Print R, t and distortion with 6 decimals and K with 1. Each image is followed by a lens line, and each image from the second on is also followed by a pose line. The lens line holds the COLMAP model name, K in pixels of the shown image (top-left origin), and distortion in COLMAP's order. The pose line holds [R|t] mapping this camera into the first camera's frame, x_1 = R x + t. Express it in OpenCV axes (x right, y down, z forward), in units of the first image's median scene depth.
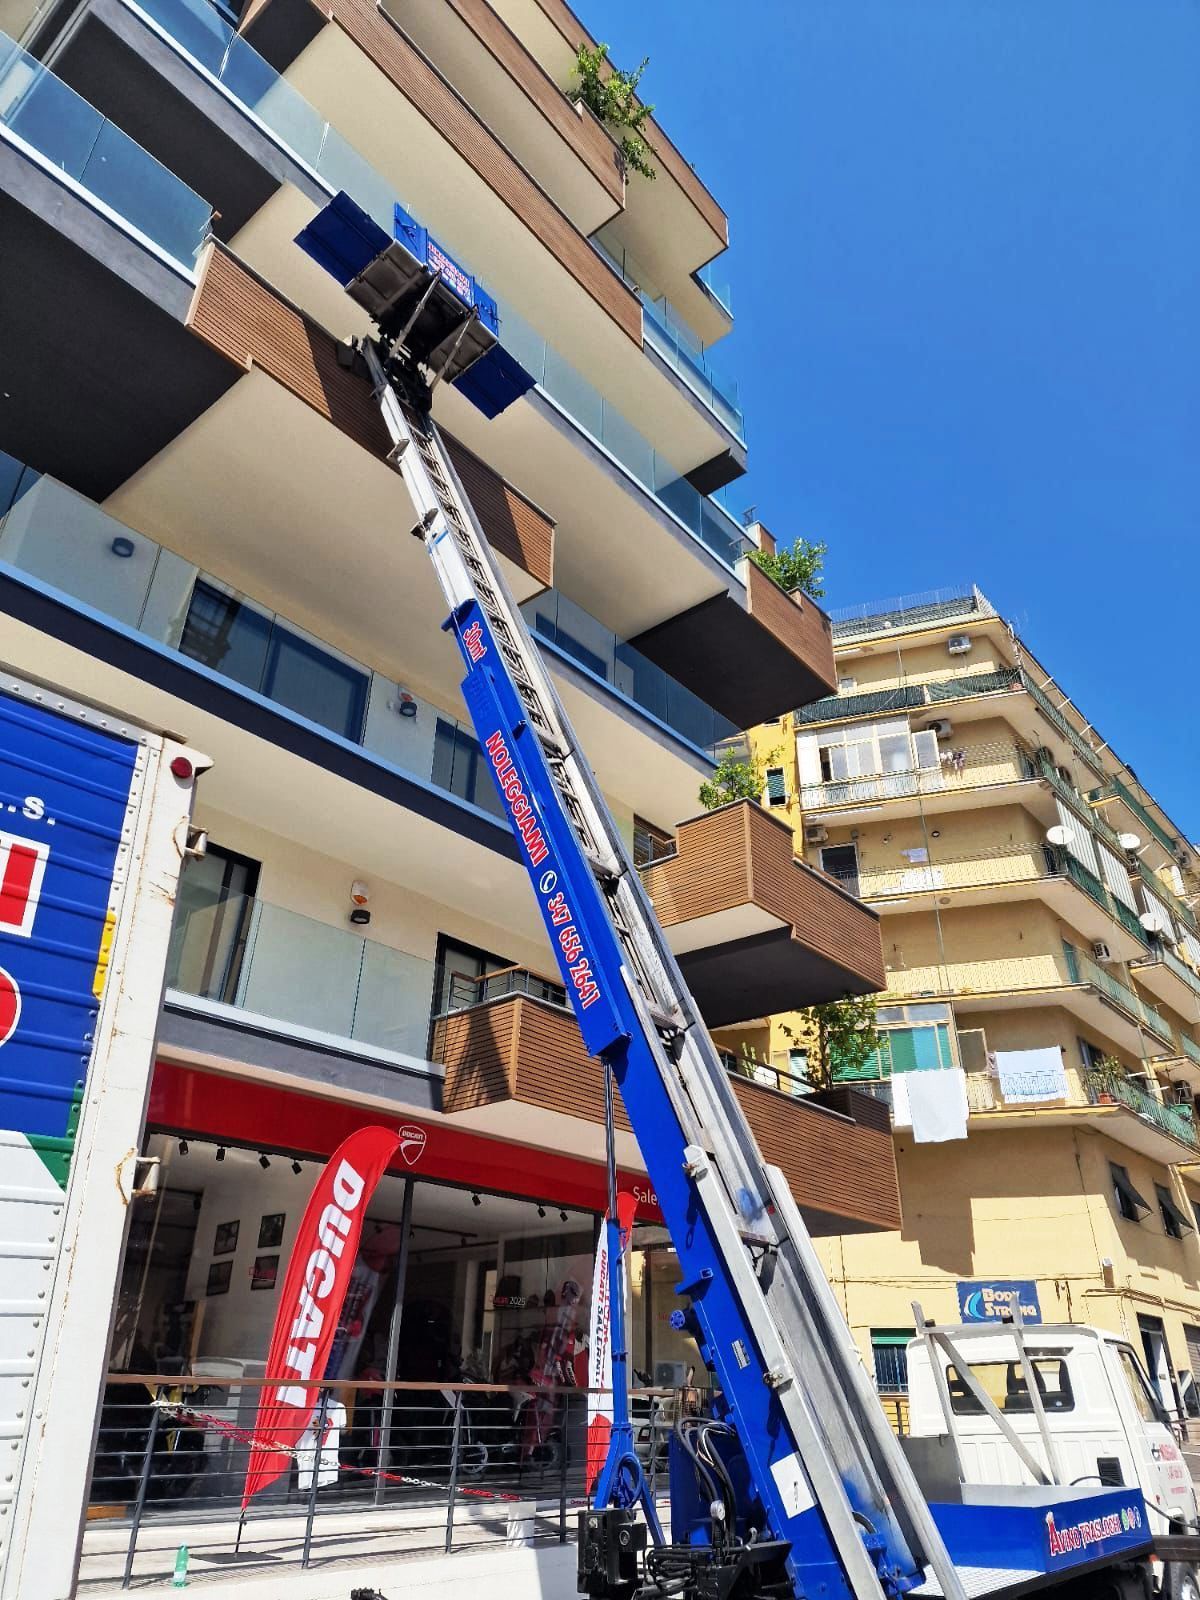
lens RADIAL K [[1051.9, 0, 600.0], [0, 1051.9, 800.0], [0, 0, 1]] dist [0.108449, -0.095843]
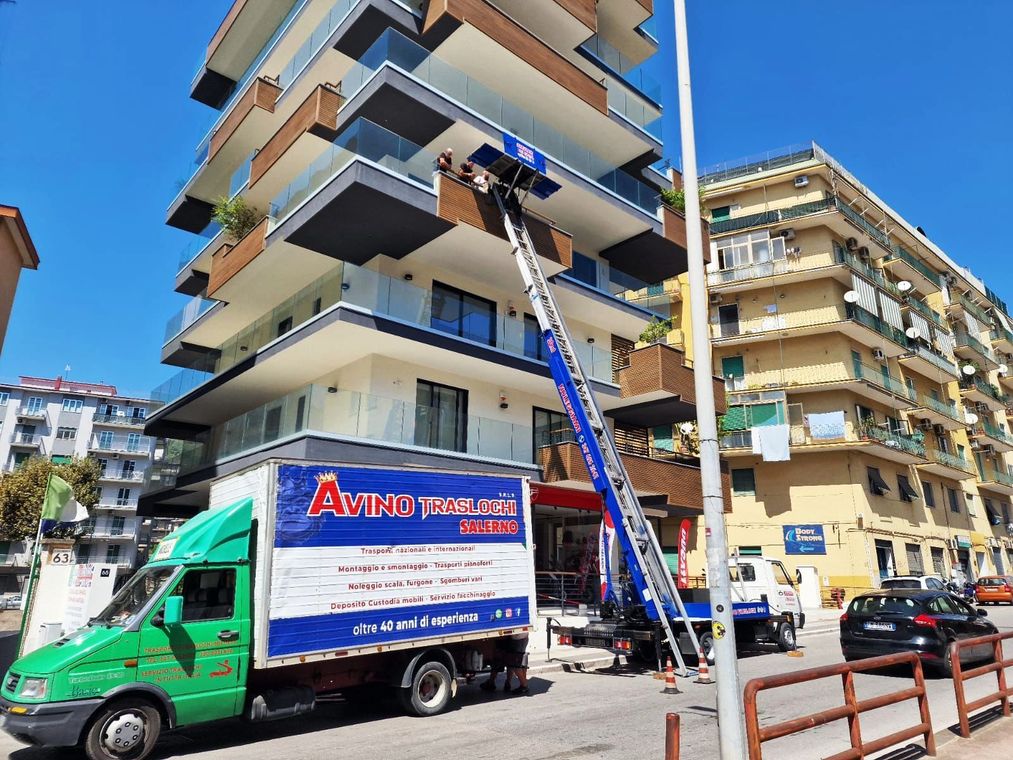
lens RADIAL K [[666.0, 0, 513.2], [0, 666.0, 353.3], [0, 0, 1]] dist [0.108449, -0.095843]
pose [[0.990685, -0.042342, -0.129420, 0.005401], [0.065816, 0.980928, 0.182888, -0.144219], [0.119208, -0.189702, 0.974578, -0.258136]]
